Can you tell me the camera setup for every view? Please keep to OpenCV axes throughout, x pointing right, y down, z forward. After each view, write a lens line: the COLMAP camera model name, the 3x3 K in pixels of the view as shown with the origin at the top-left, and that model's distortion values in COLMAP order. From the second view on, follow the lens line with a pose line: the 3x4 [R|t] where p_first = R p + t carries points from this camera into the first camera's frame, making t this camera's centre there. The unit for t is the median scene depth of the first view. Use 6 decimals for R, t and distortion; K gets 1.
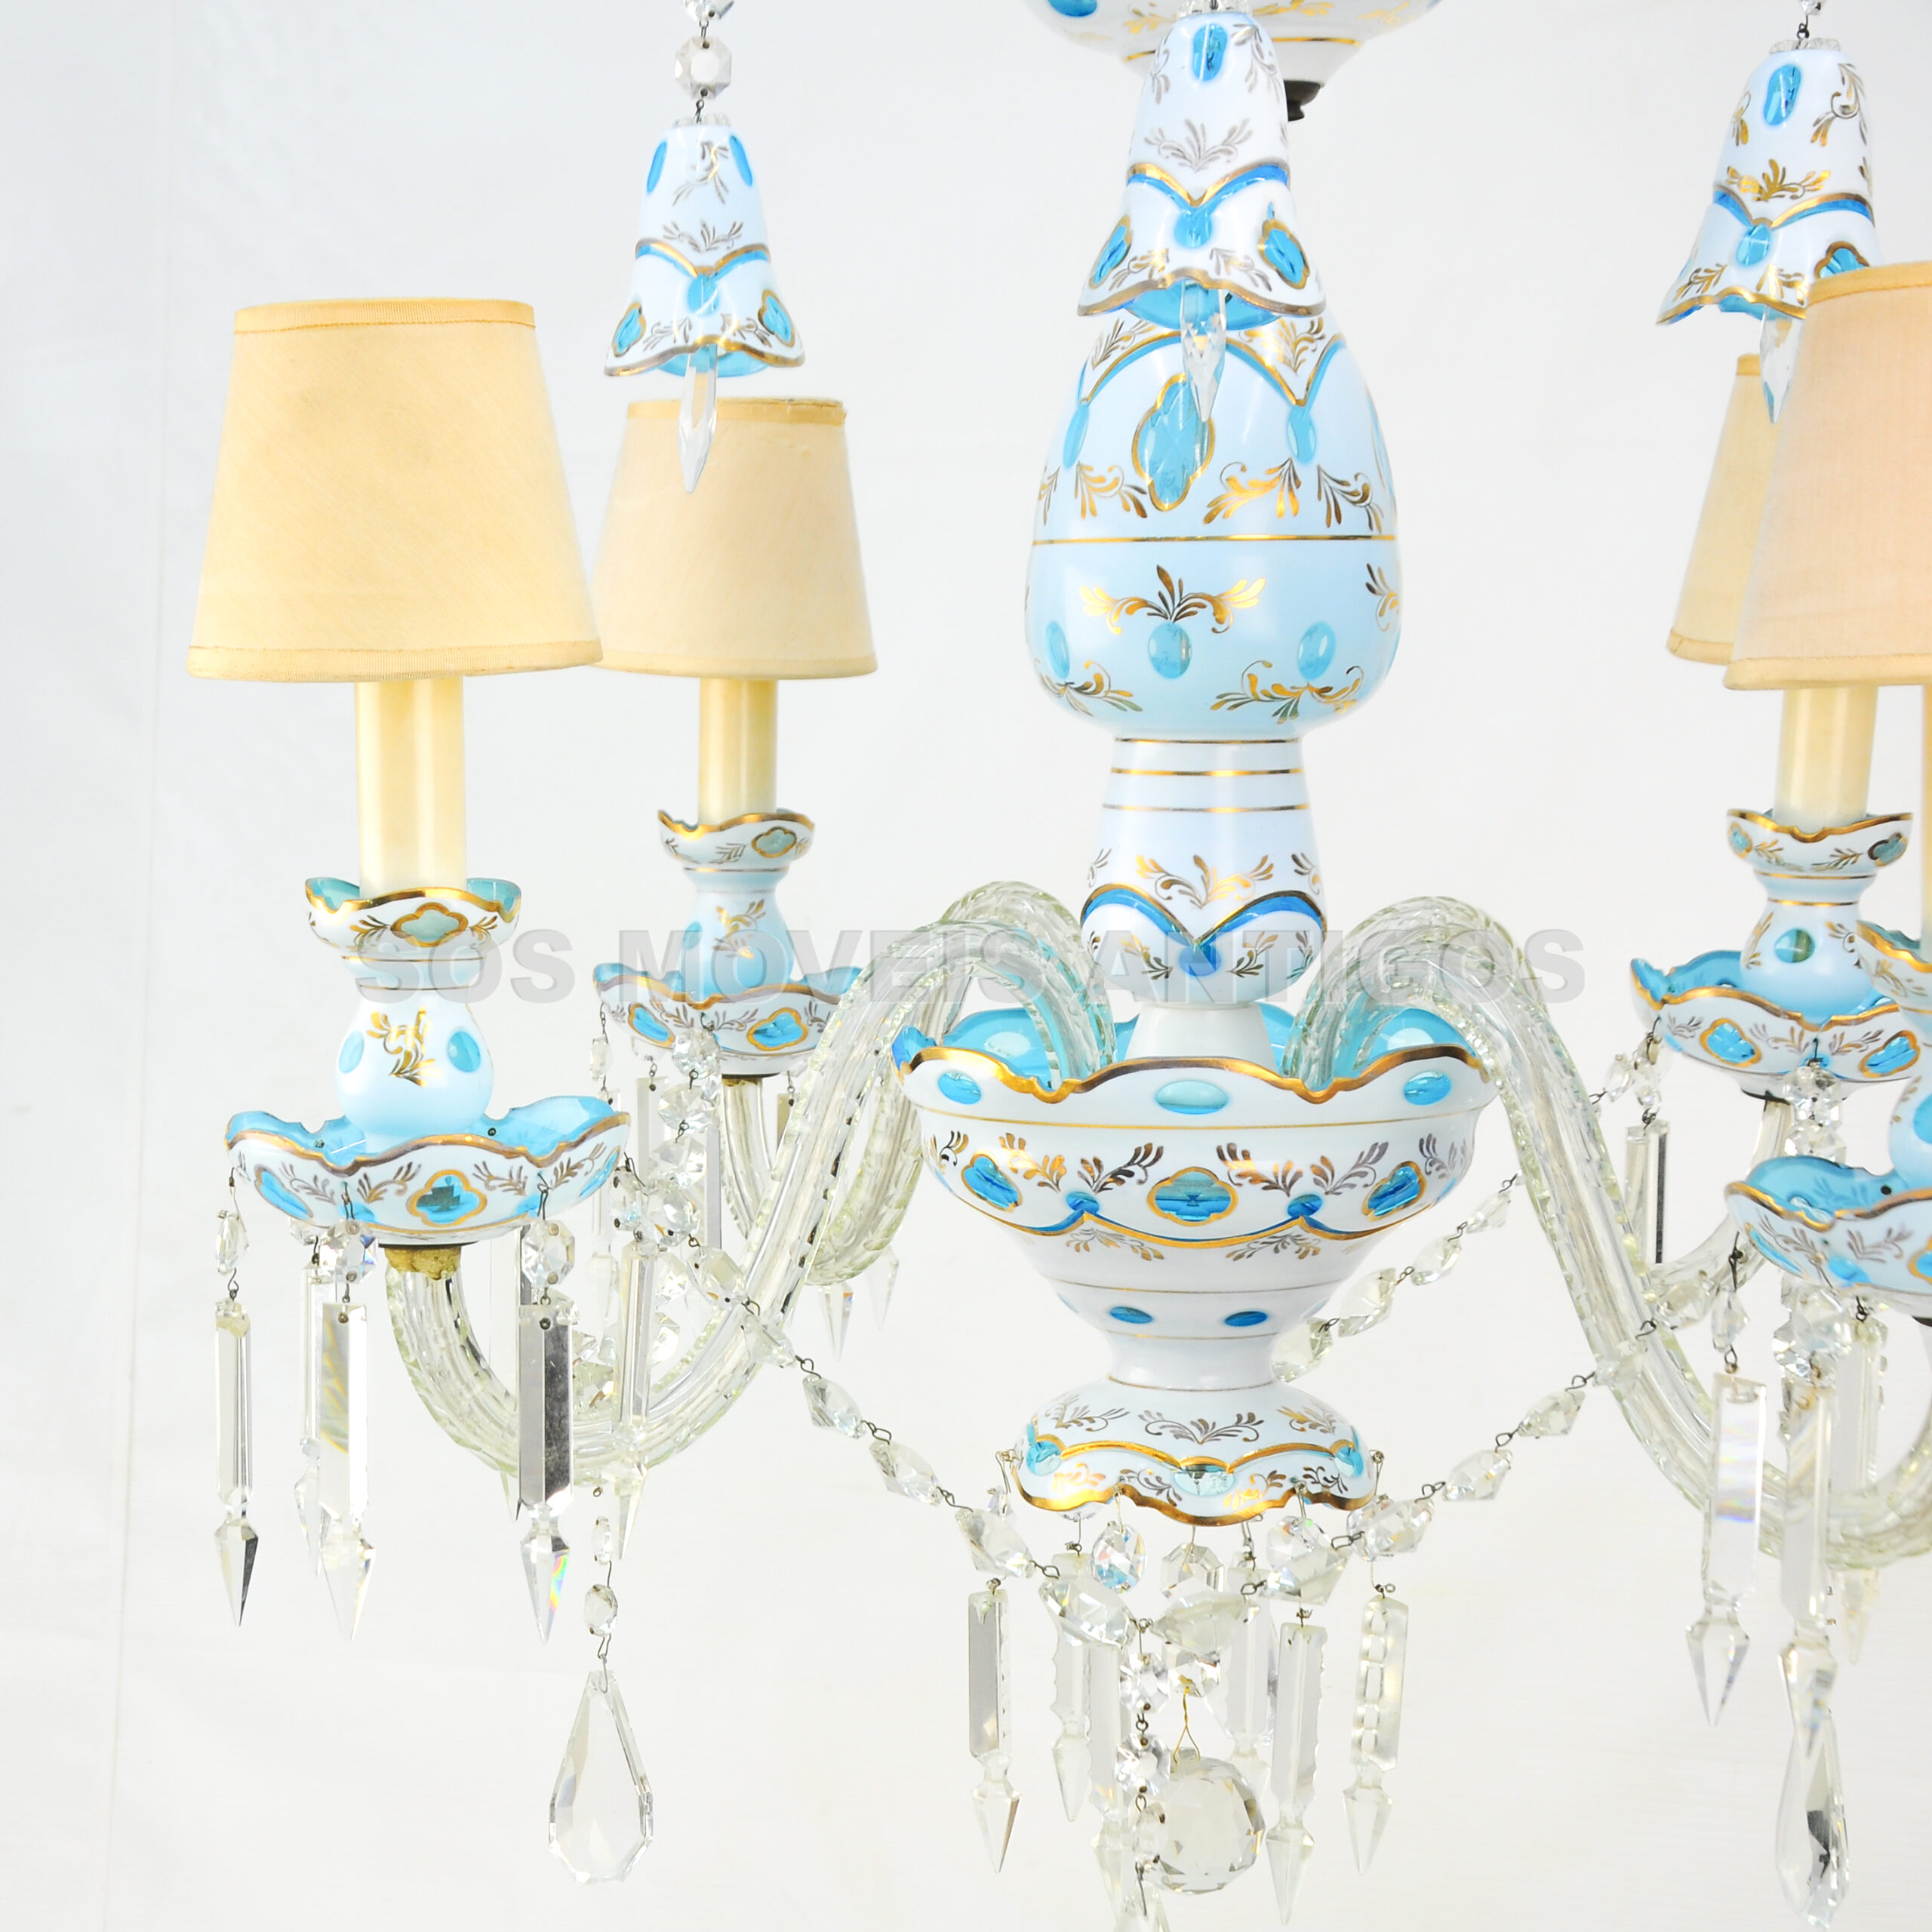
lens RADIAL K [[3986.1, 0, 436.1], [0, 3986.1, 1042.0], [0, 0, 1]] dist [0.050847, 0.498009]
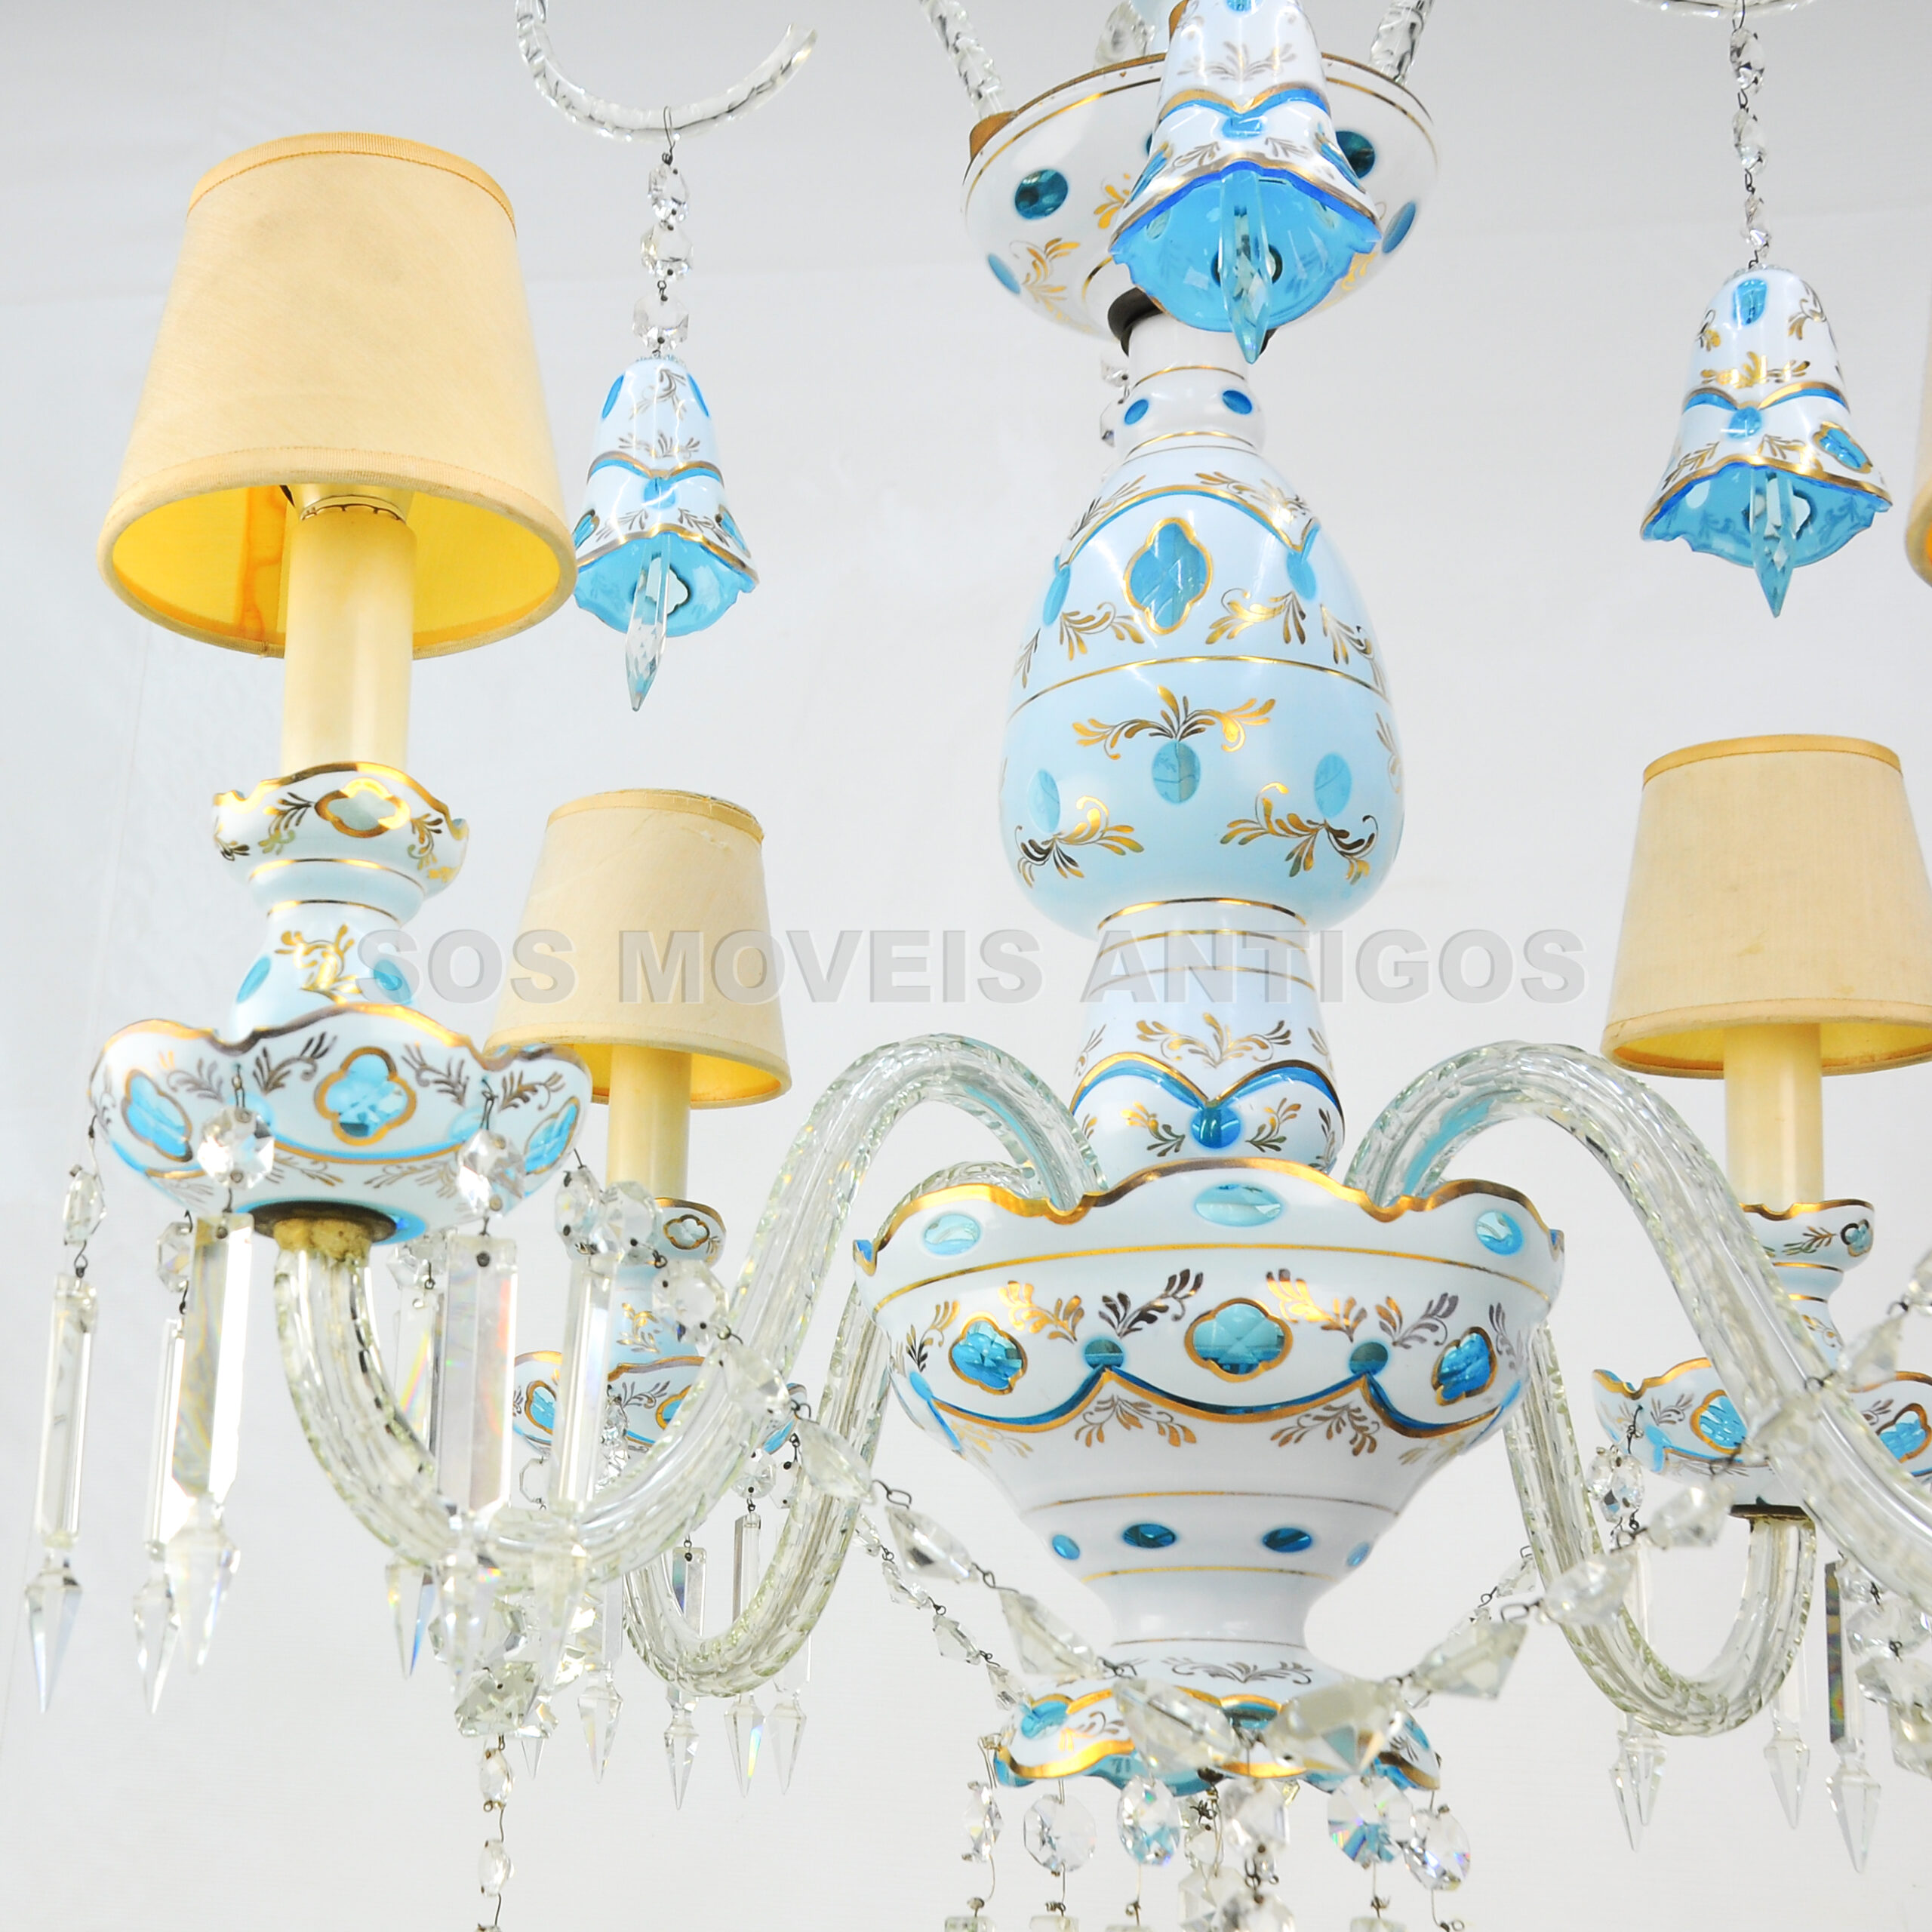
lens RADIAL K [[3010.8, 0, 366.3], [0, 3010.8, 980.2], [0, 0, 1]] dist [-0.099429, 0.224240]
pose [[0.997468, 0.069946, 0.012814, -0.005658], [-0.059284, 0.917484, -0.393331, 0.223744], [-0.039269, 0.391576, 0.919308, 0.398716]]
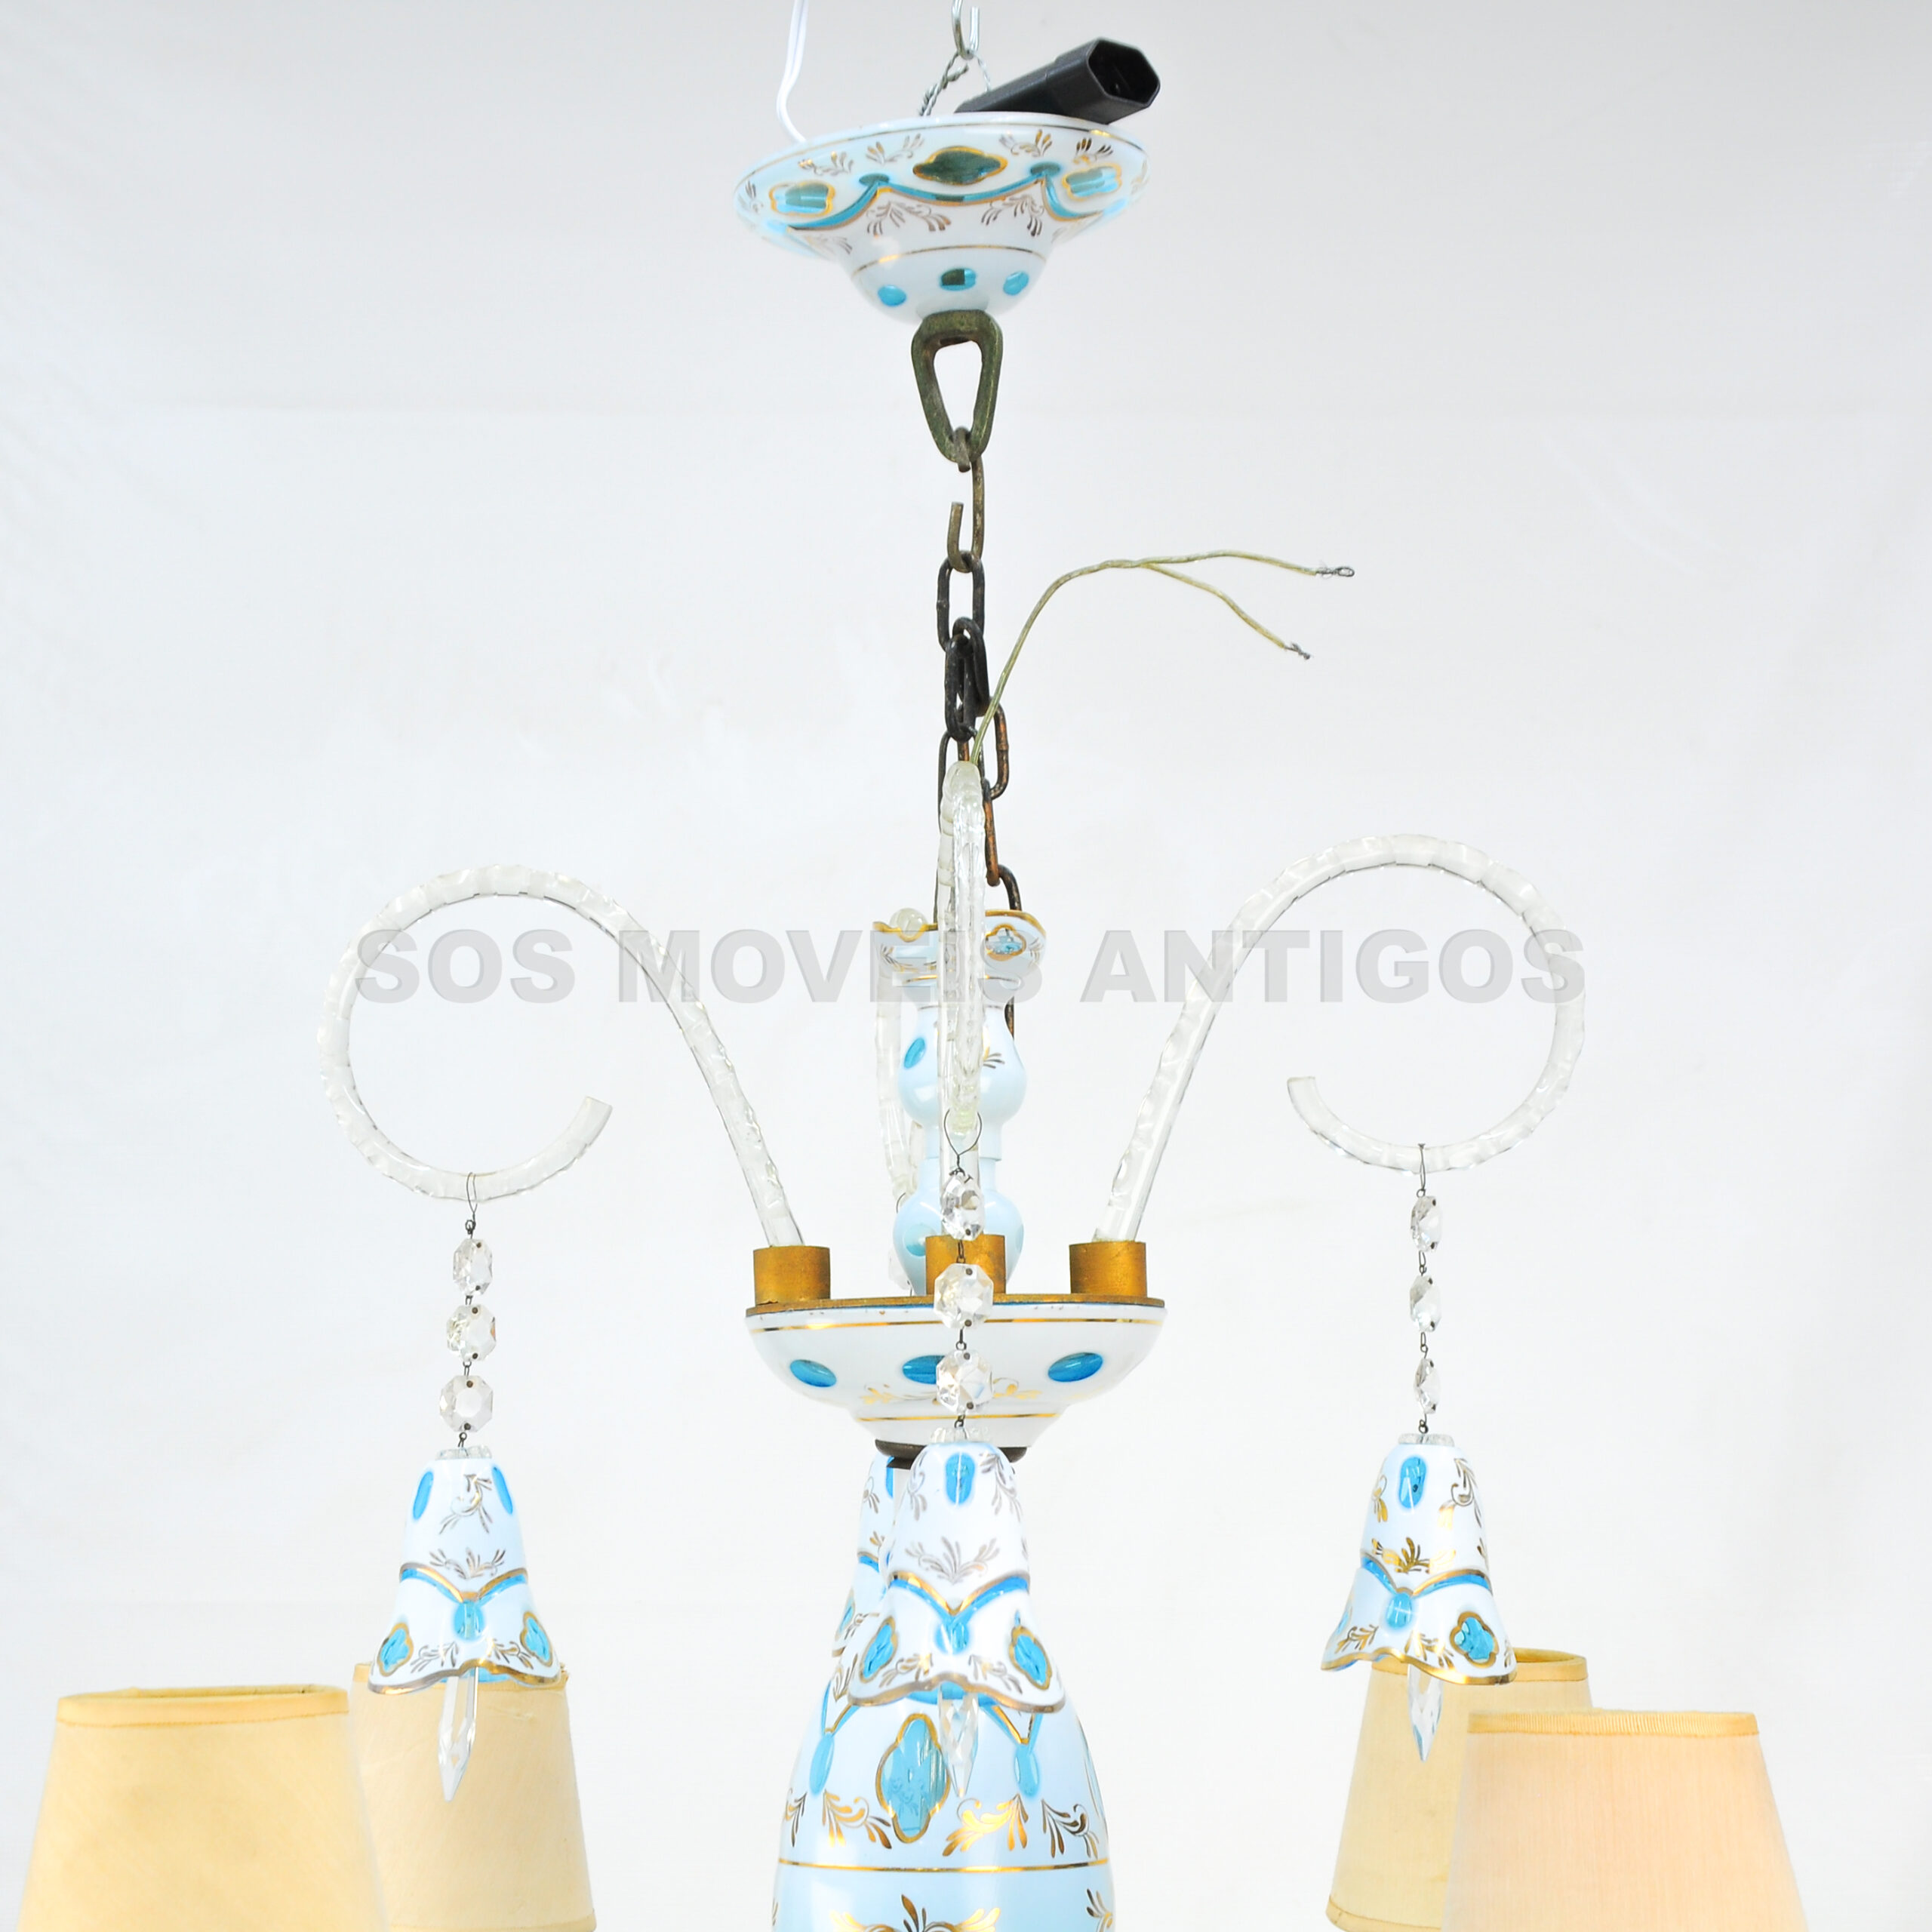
lens RADIAL K [[4331.1, 0, 965.1], [0, 4331.1, 1023.5], [0, 0, 1]] dist [0.071968, 0.859817]
pose [[0.970495, 0.032359, 0.238938, -0.090090], [0.021590, 0.975311, -0.219779, -0.089682], [-0.240151, 0.218453, 0.945836, -0.161809]]
